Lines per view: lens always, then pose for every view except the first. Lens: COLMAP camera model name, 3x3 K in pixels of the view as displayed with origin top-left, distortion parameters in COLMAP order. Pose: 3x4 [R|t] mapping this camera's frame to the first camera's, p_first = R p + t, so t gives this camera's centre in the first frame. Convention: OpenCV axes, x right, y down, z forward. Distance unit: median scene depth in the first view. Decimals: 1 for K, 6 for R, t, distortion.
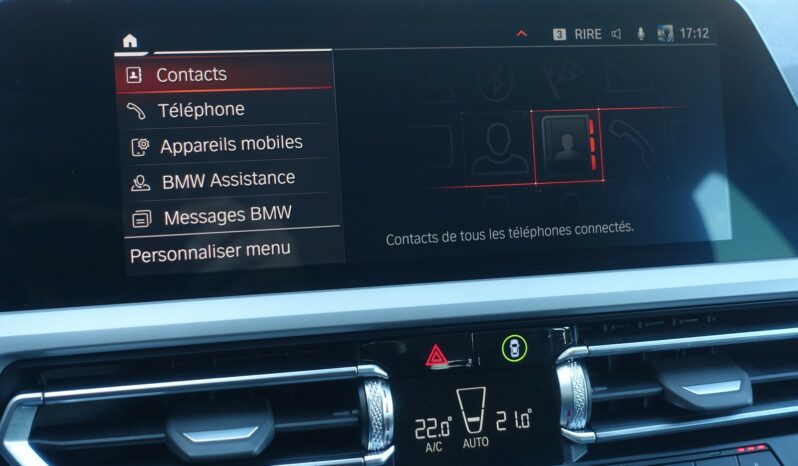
lens RADIAL K [[1036.8, 0, 399.0], [0, 1036.8, 233.0], [0, 0, 1]] dist [-0.034817, -0.022065]
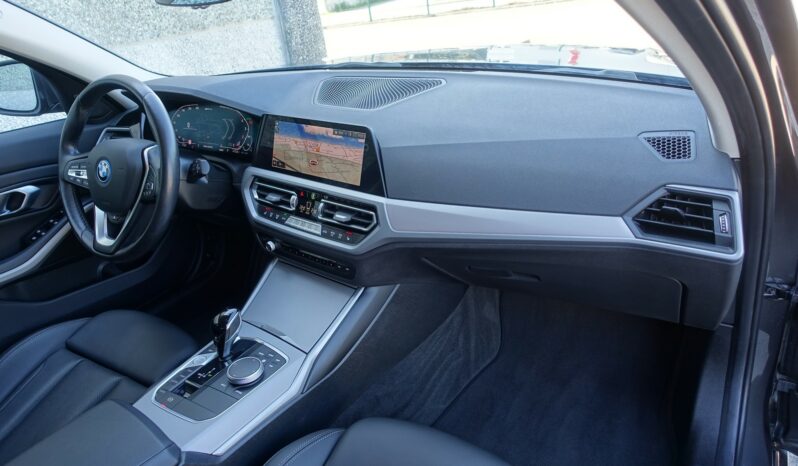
lens RADIAL K [[553.3, 0, 399.0], [0, 553.3, 233.0], [0, 0, 1]] dist [0.003768, -0.000165]
pose [[0.605877, 0.281565, -0.744066, 2.334760], [-0.152734, 0.959045, 0.238548, -0.404646], [0.780760, -0.030887, 0.624068, -0.318315]]
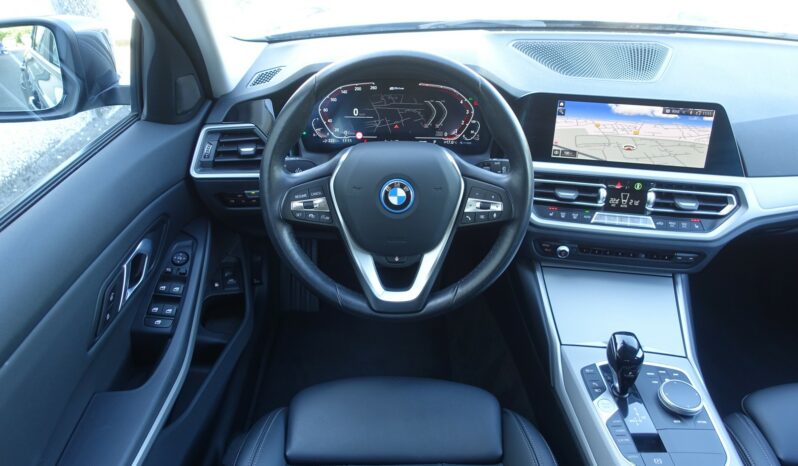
lens RADIAL K [[553.3, 0, 399.0], [0, 553.3, 233.0], [0, 0, 1]] dist [0.003768, -0.000165]
pose [[0.934496, 0.194770, -0.297964, -0.092336], [-0.114775, 0.957193, 0.265724, -0.197877], [0.336964, -0.214119, 0.916847, -1.469645]]
